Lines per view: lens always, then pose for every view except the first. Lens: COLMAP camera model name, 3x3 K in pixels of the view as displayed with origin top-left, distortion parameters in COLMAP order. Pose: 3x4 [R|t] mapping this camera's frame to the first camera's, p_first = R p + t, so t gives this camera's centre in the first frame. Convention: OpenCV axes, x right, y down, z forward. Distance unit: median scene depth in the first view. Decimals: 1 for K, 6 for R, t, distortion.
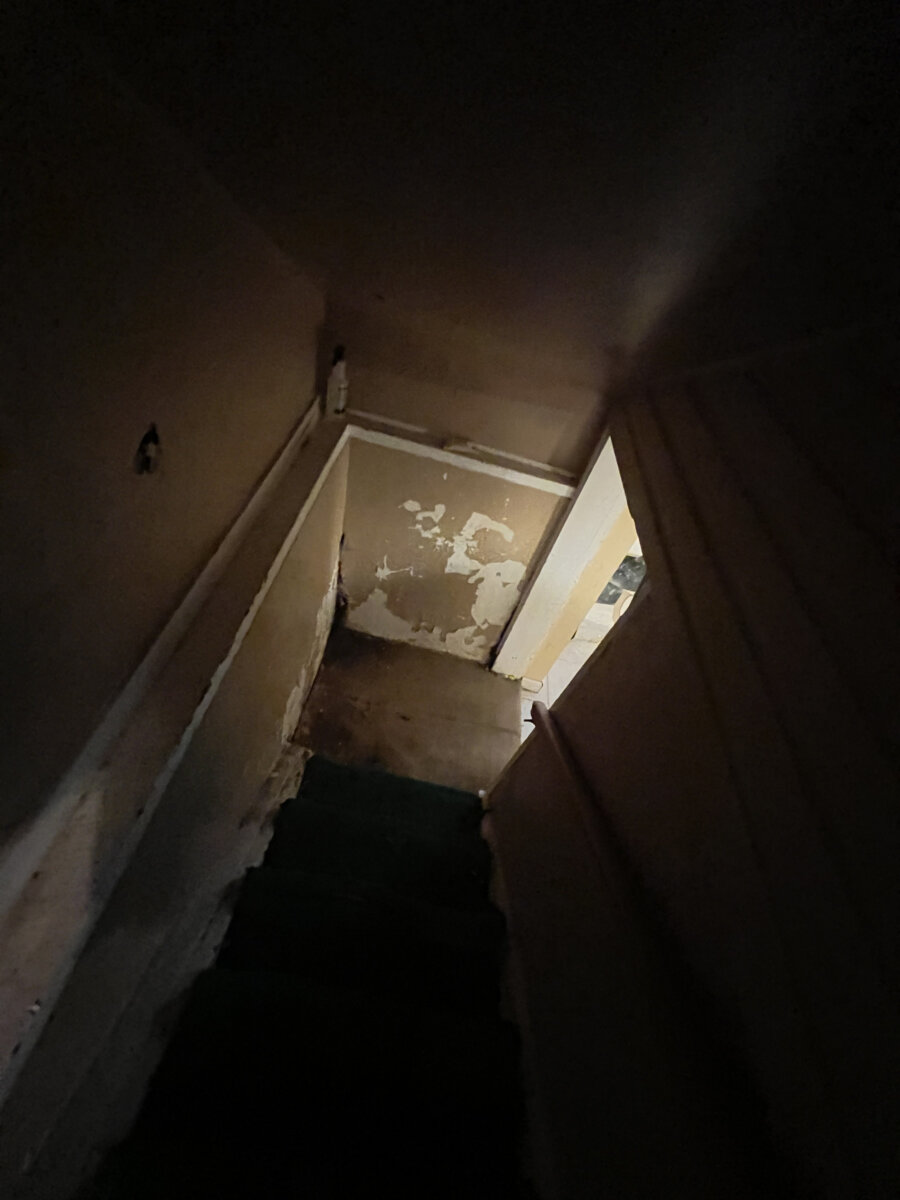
lens RADIAL K [[481.1, 0, 450.0], [0, 481.1, 600.0], [0, 0, 1]] dist [0.000932, -0.000520]
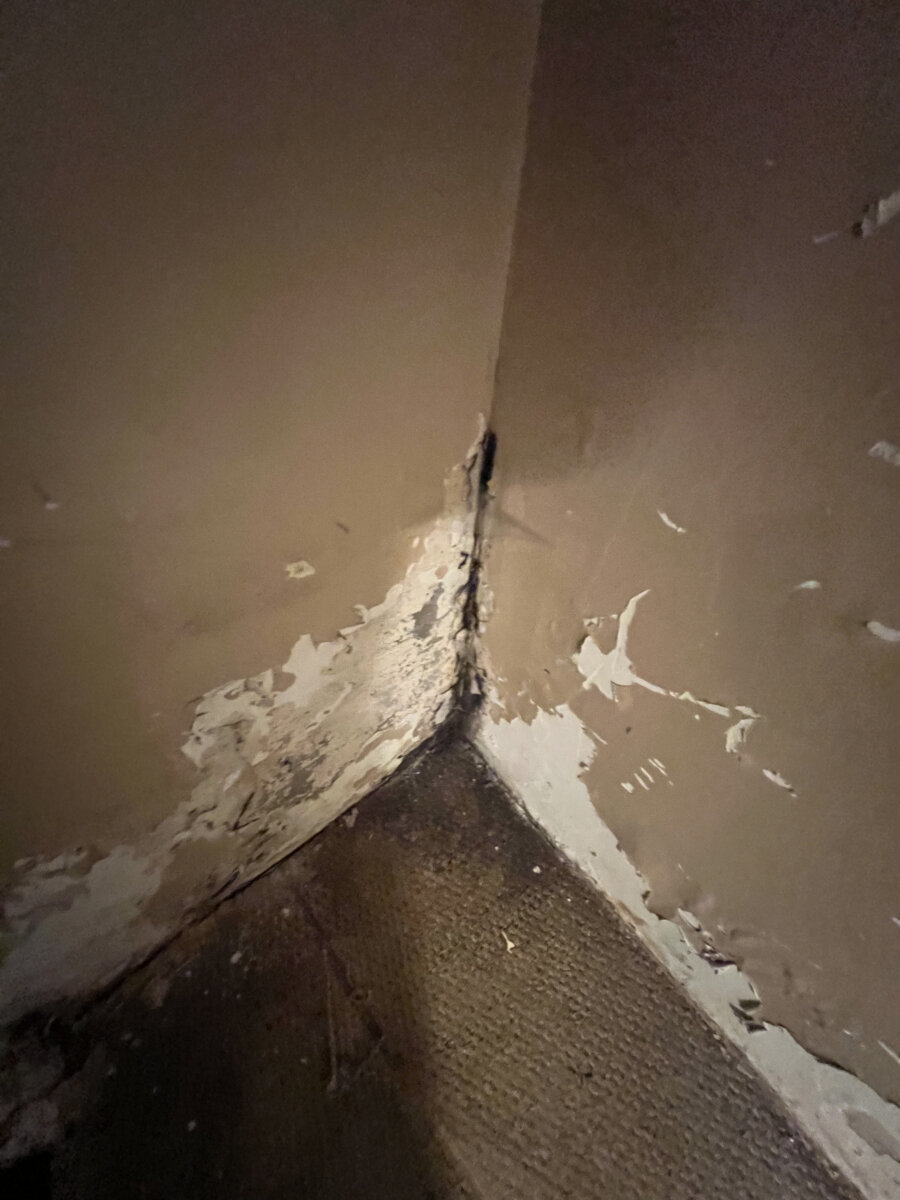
lens RADIAL K [[481.1, 0, 450.0], [0, 481.1, 600.0], [0, 0, 1]] dist [0.000932, -0.000520]
pose [[0.711801, 0.386023, -0.586793, -0.065760], [-0.424939, 0.901870, 0.077831, -0.069152], [0.559255, 0.193951, 0.805988, 0.741209]]
